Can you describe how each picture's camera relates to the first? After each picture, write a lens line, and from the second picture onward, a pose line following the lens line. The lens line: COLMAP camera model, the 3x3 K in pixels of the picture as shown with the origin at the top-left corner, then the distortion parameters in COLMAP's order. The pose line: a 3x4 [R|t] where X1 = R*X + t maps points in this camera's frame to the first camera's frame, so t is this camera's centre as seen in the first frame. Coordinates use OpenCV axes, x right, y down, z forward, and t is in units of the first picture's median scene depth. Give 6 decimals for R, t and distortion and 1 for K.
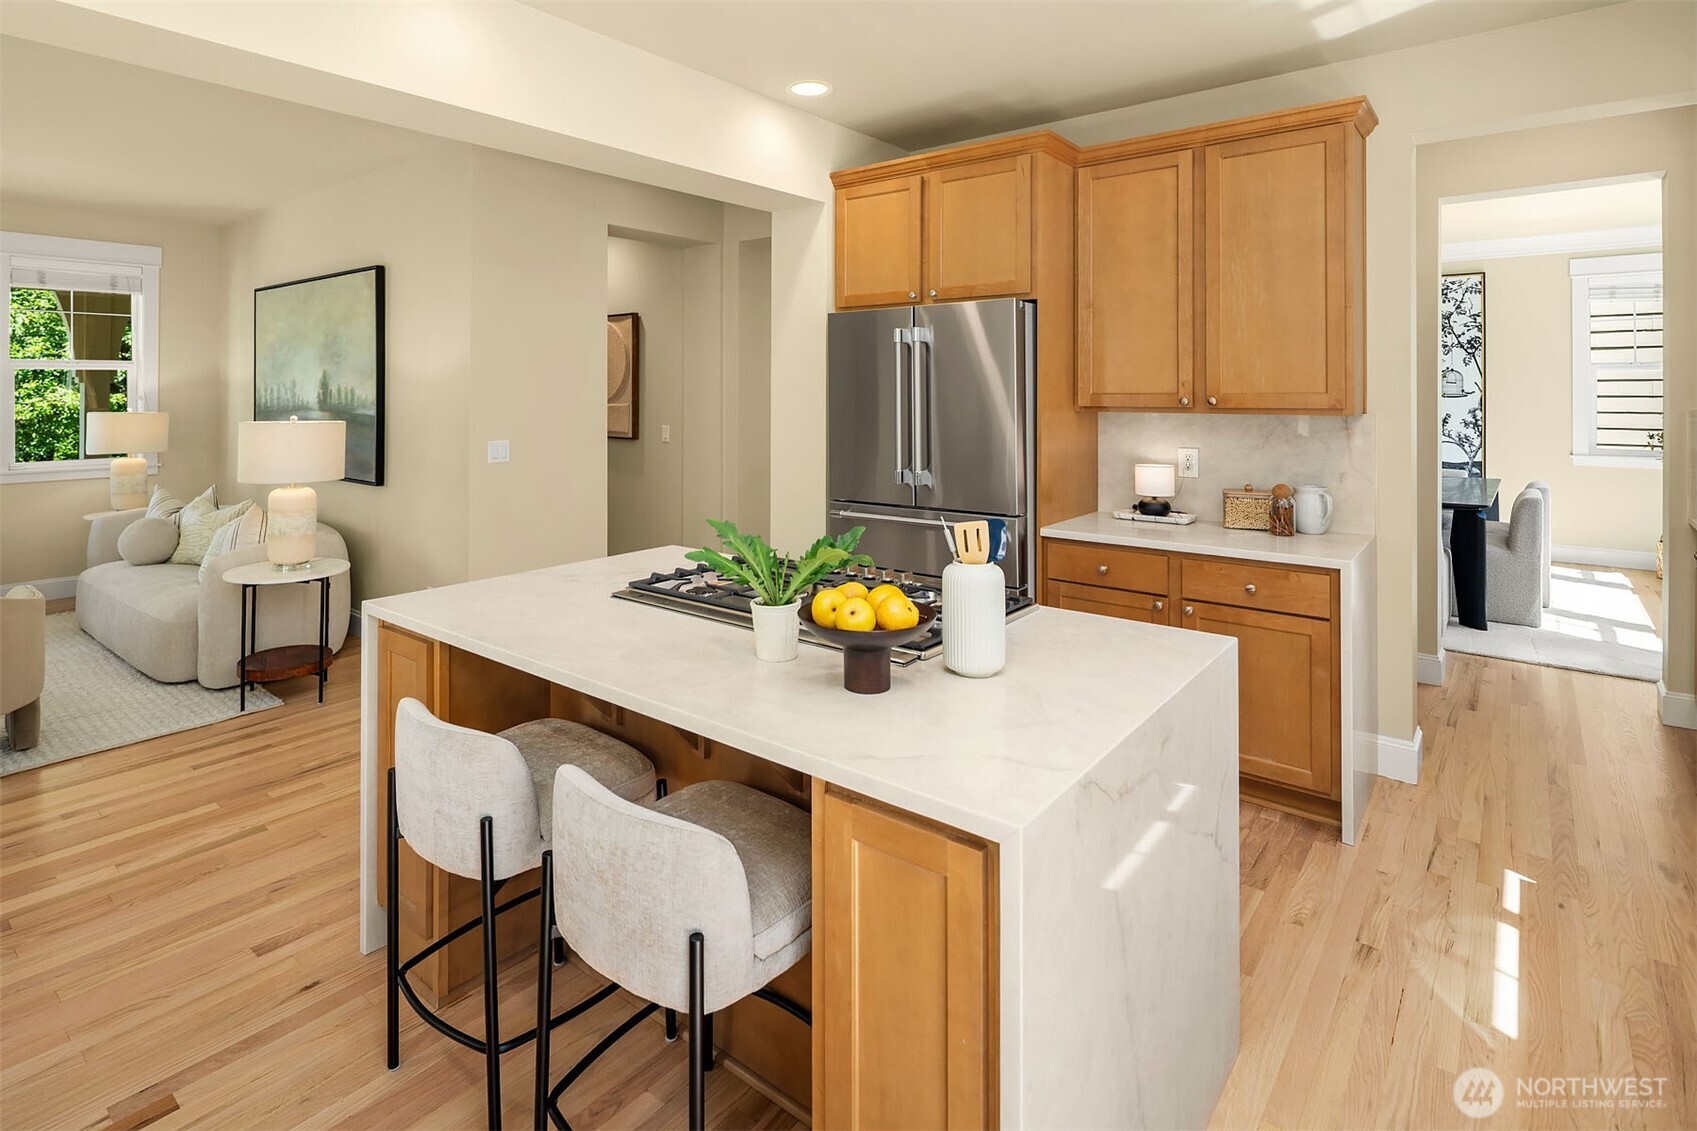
lens RADIAL K [[840.5, 0, 828.6], [0, 840.5, 388.2], [0, 0, 1]] dist [0.001925, -0.003771]
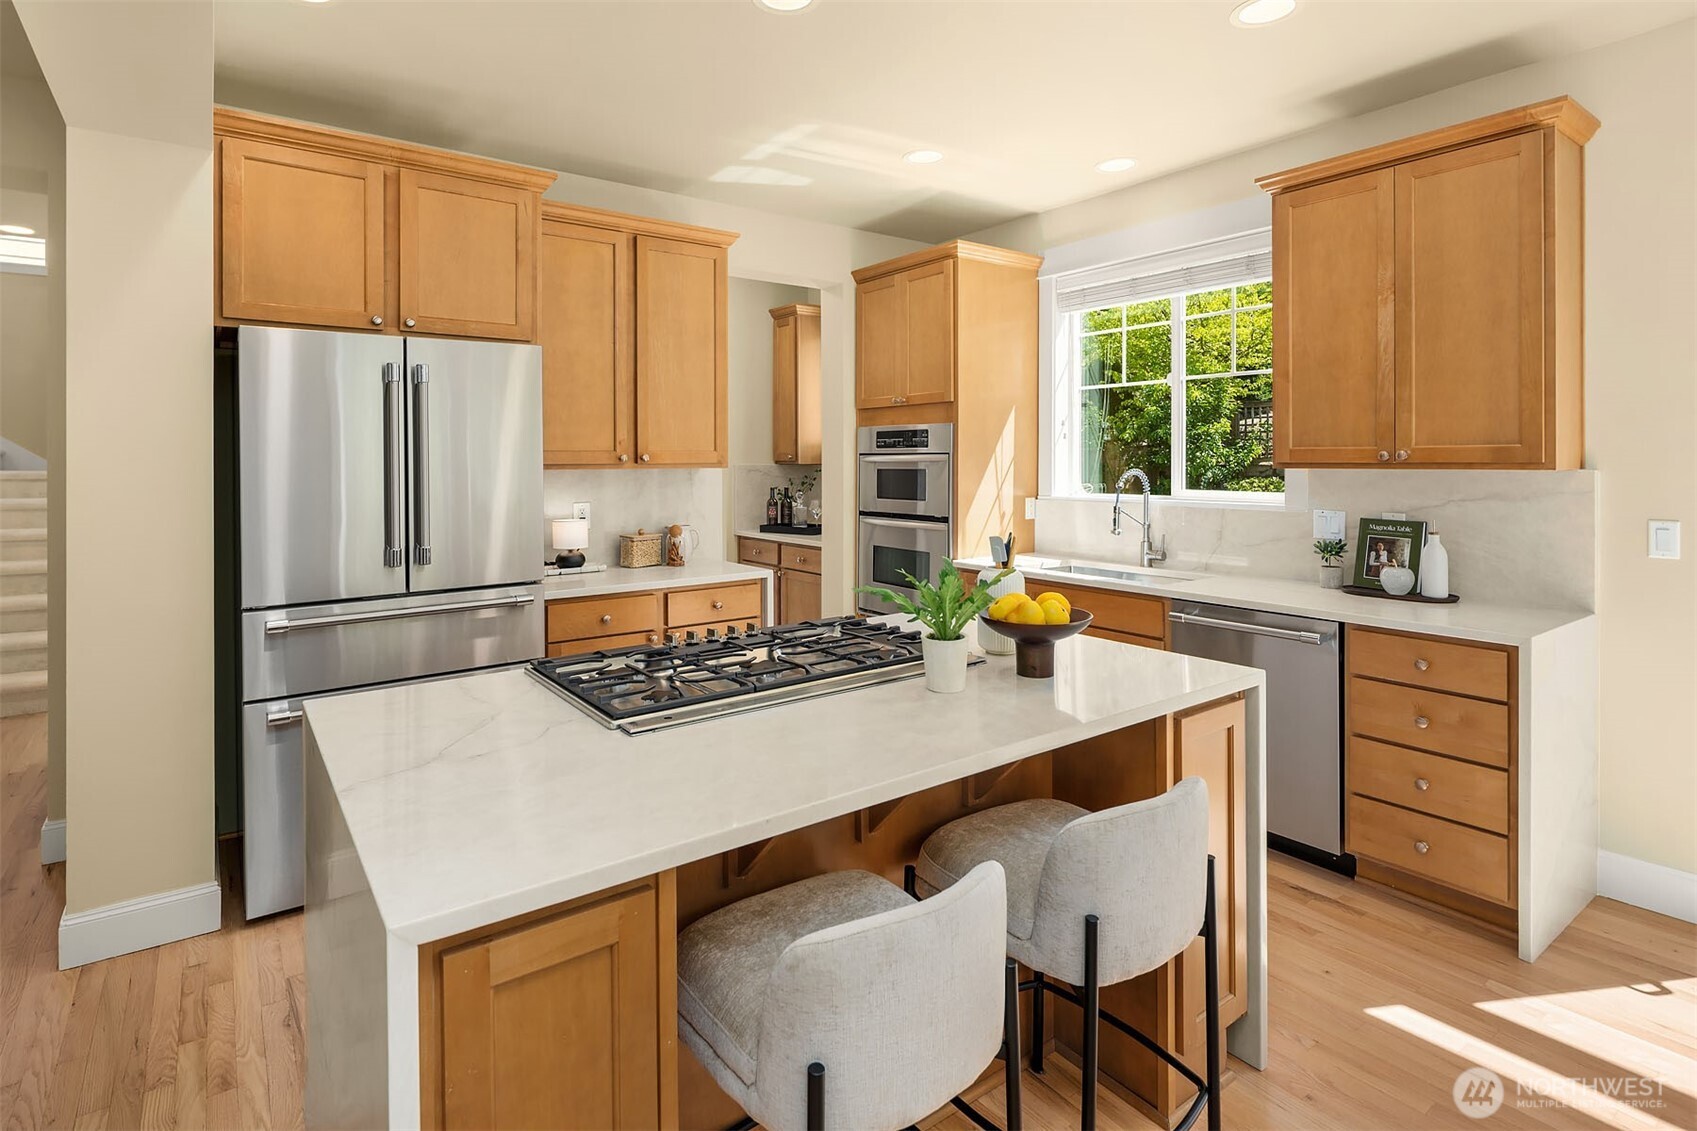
lens RADIAL K [[840.5, 0, 811.4], [0, 840.5, 461.7], [0, 0, 1]] dist [0.001925, -0.003771]
pose [[0.294900, -0.002544, 0.955525, -0.525992], [0.005536, 0.999984, 0.000954, 0.019606], [-0.955512, 0.005009, 0.294909, 0.402950]]
